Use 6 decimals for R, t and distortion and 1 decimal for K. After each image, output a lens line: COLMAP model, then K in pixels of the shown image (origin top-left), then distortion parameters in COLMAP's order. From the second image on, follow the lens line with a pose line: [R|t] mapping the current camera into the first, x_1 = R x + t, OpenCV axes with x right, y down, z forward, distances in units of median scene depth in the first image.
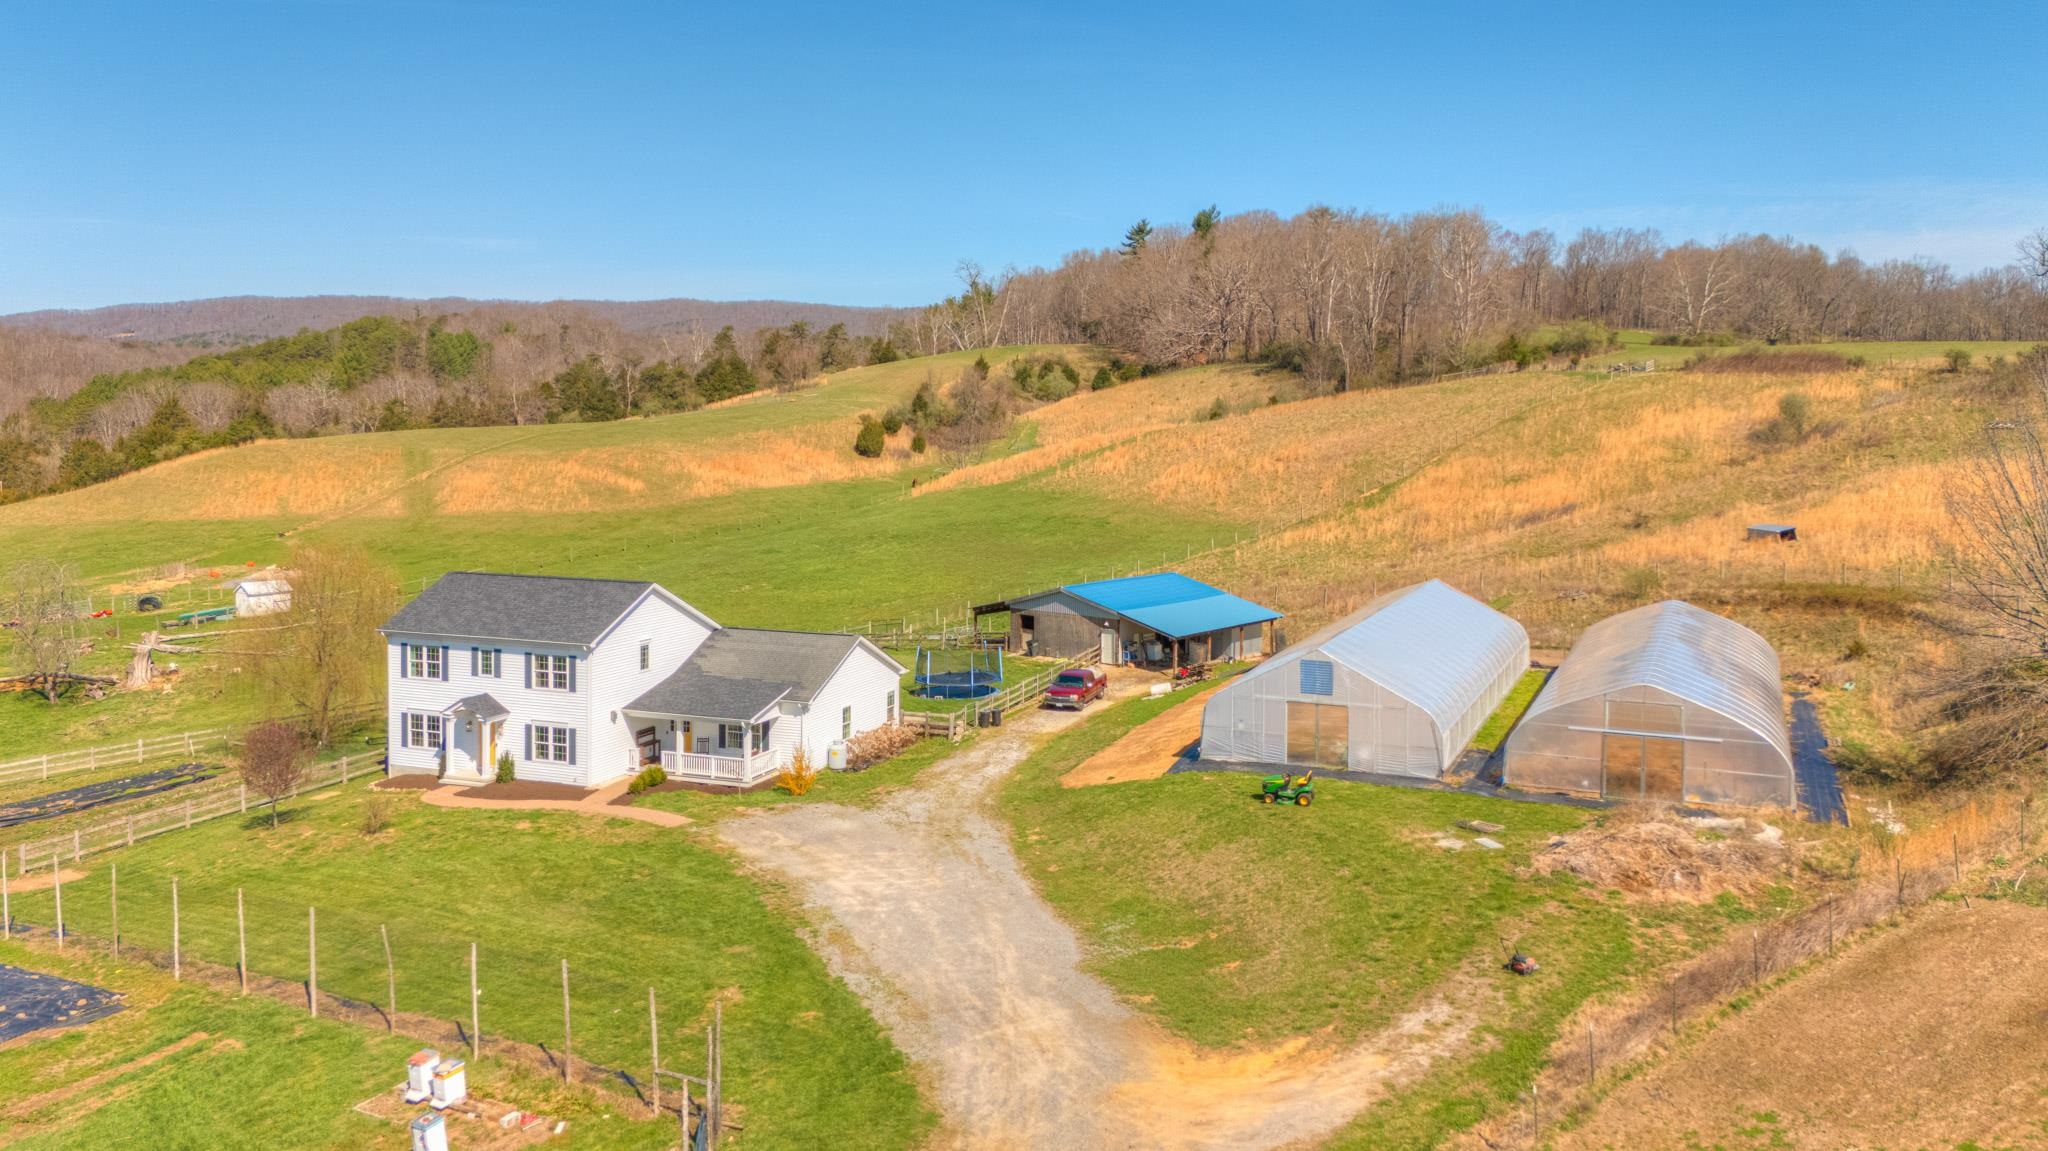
lens RADIAL K [[1506.4, 0, 1030.1], [0, 1506.4, 572.6], [0, 0, 1]] dist [0.102124, -0.097122]
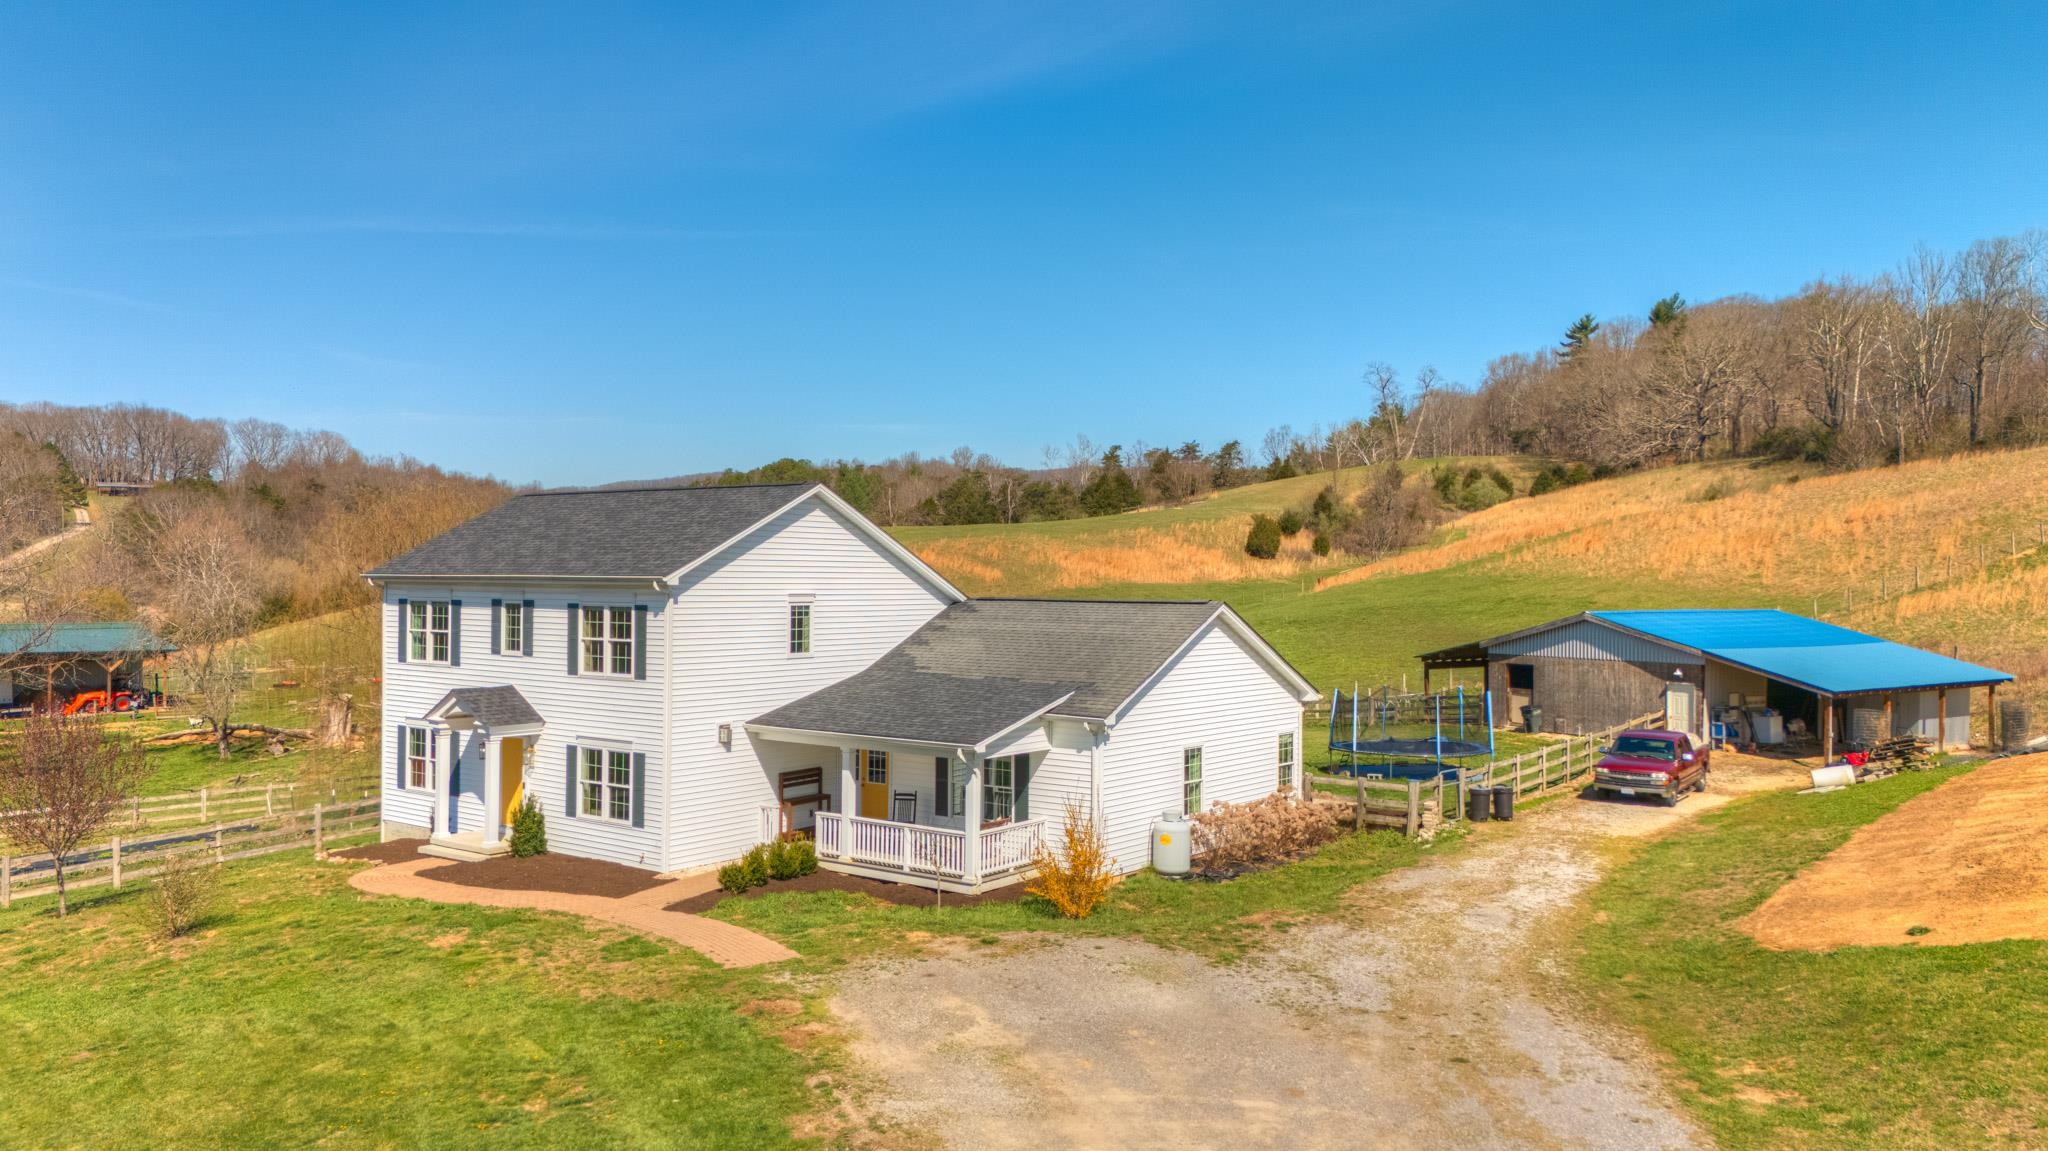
lens RADIAL K [[1506.4, 0, 1030.1], [0, 1506.4, 572.6], [0, 0, 1]] dist [0.102124, -0.097122]
pose [[0.966272, 0.003882, -0.257495, -0.037822], [-0.031448, 0.994182, -0.103020, 0.066499], [0.255597, 0.107643, 0.960772, 0.406218]]
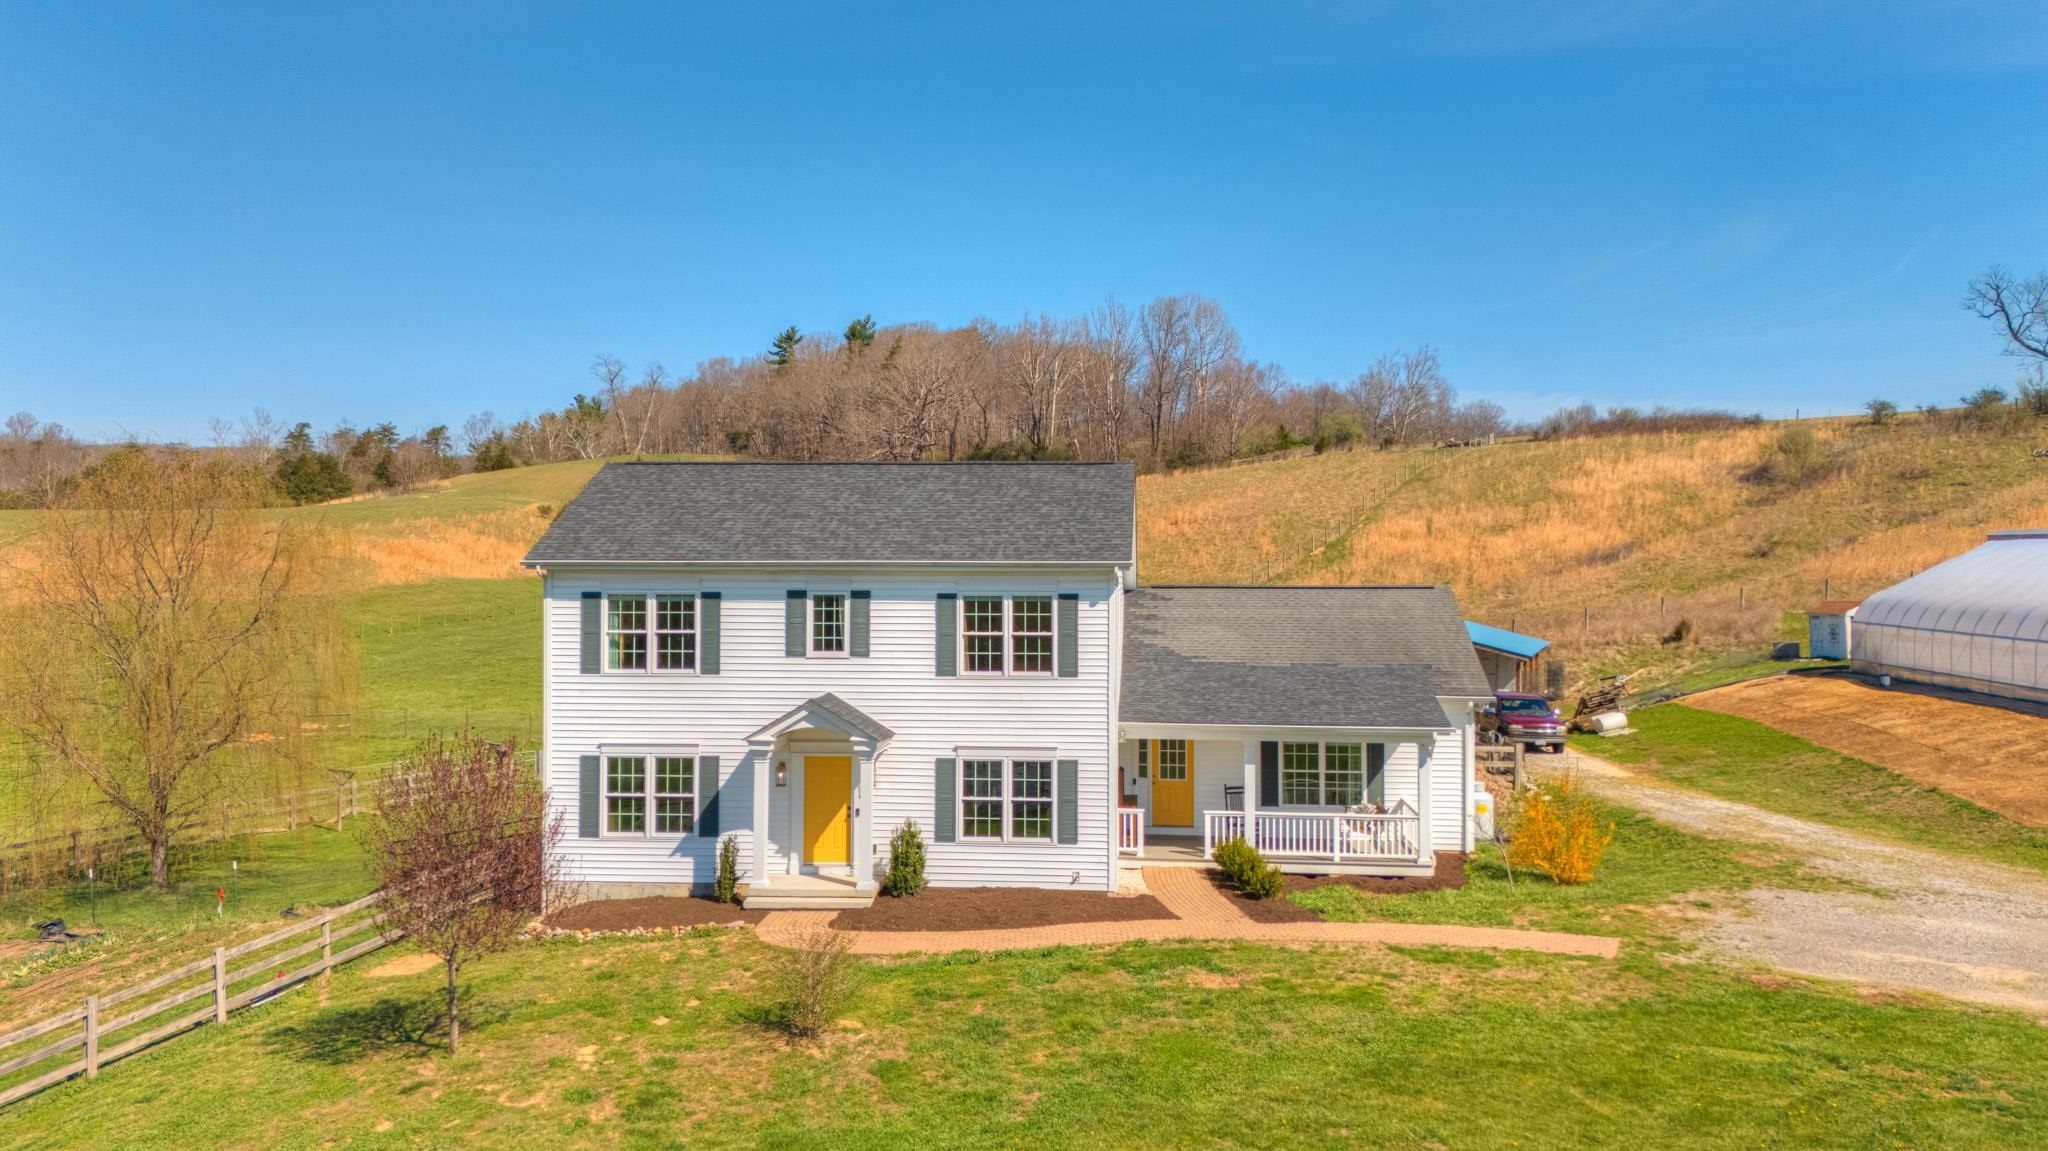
lens RADIAL K [[1496.8, 0, 1031.0], [0, 1496.8, 568.3], [0, 0, 1]] dist [0.105522, -0.094481]
pose [[0.951492, 0.001927, 0.307669, -0.325036], [0.031358, 0.994166, -0.103203, 0.067006], [-0.306073, 0.107845, 0.945880, 0.432703]]
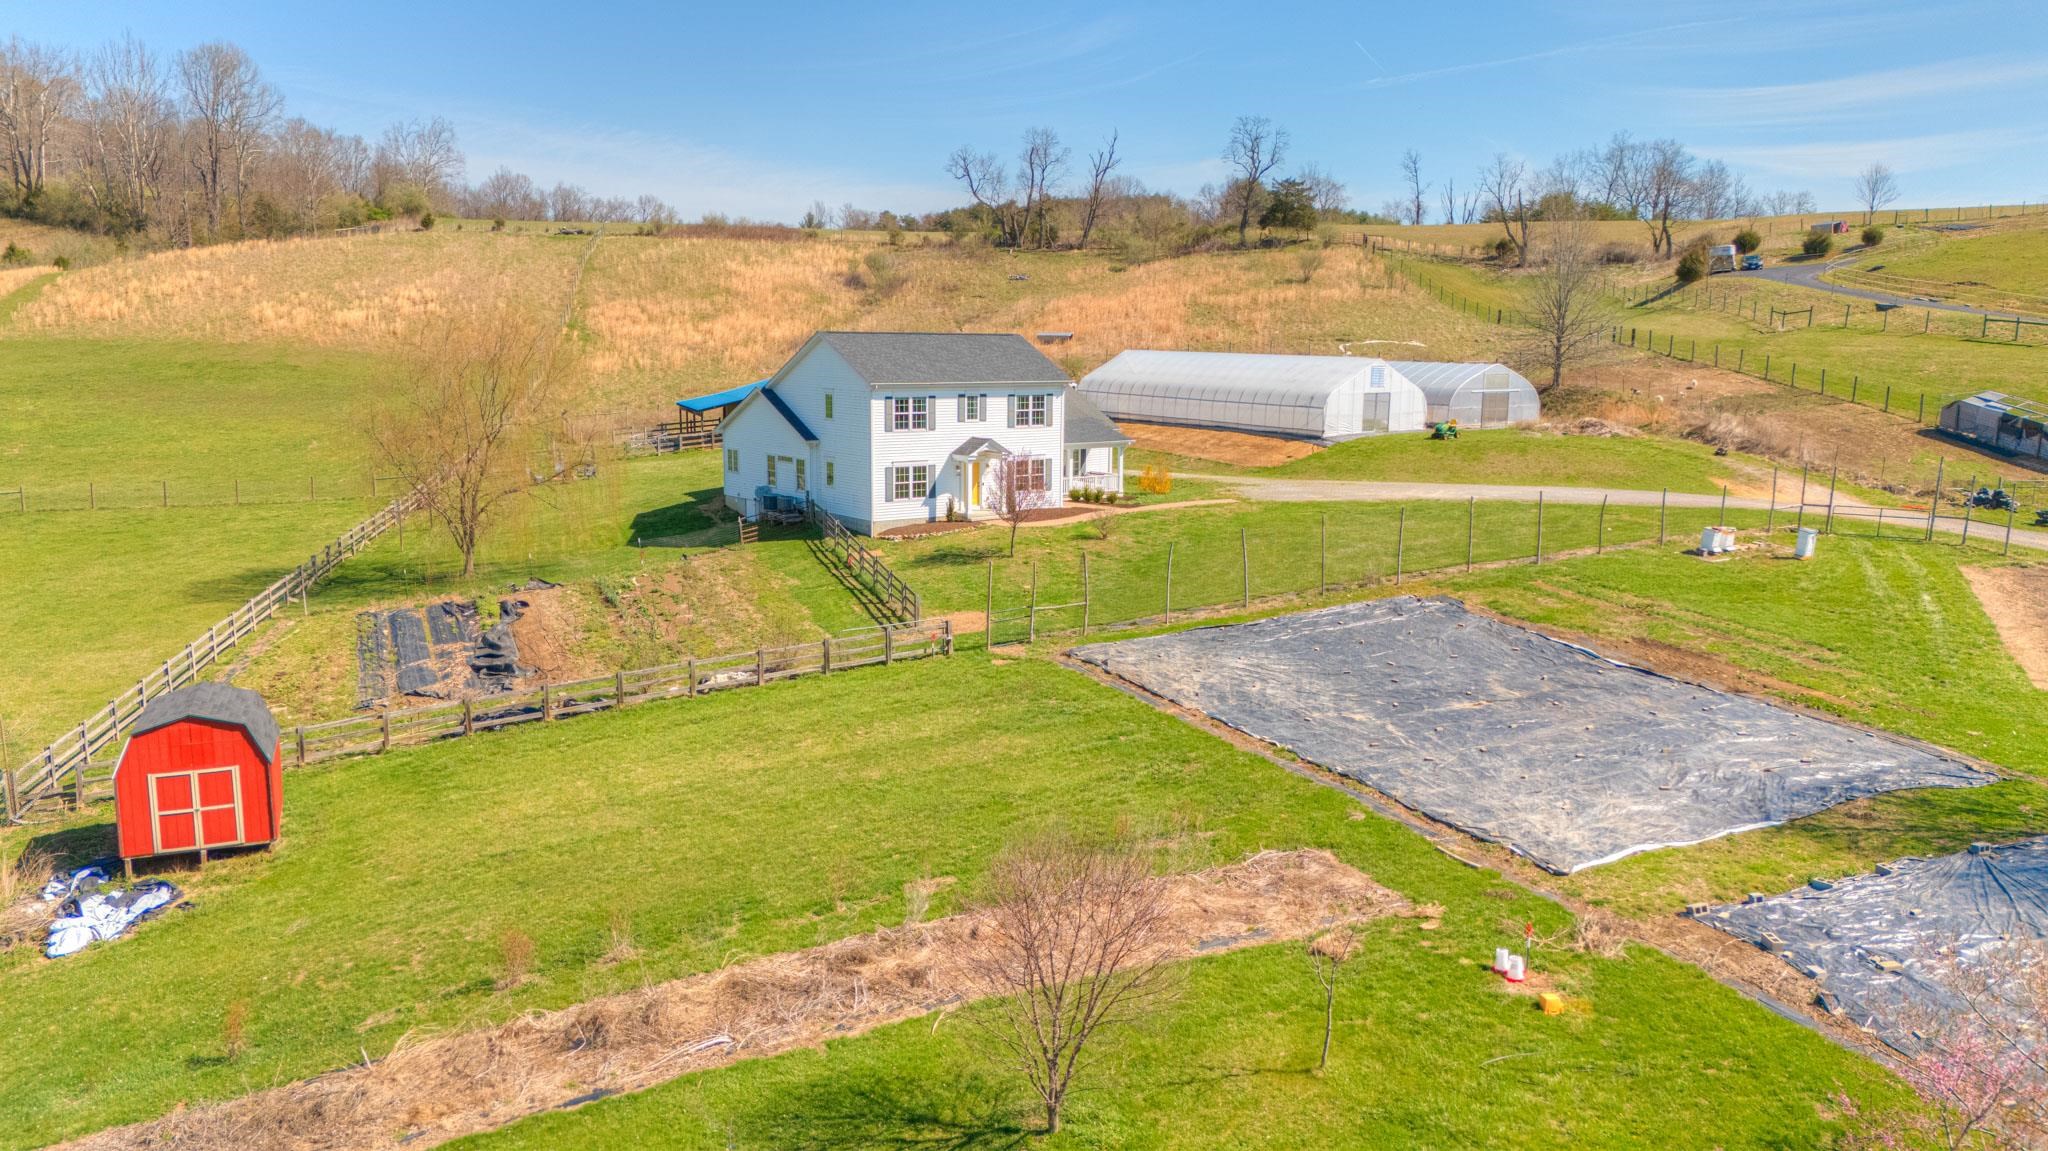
lens RADIAL K [[1496.3, 0, 1019.8], [0, 1496.3, 572.3], [0, 0, 1]] dist [0.101165, -0.117008]
pose [[0.498403, -0.133688, 0.856576, -0.935064], [0.082152, 0.990876, 0.106848, 0.047856], [-0.863044, 0.017116, 0.504838, 0.336605]]
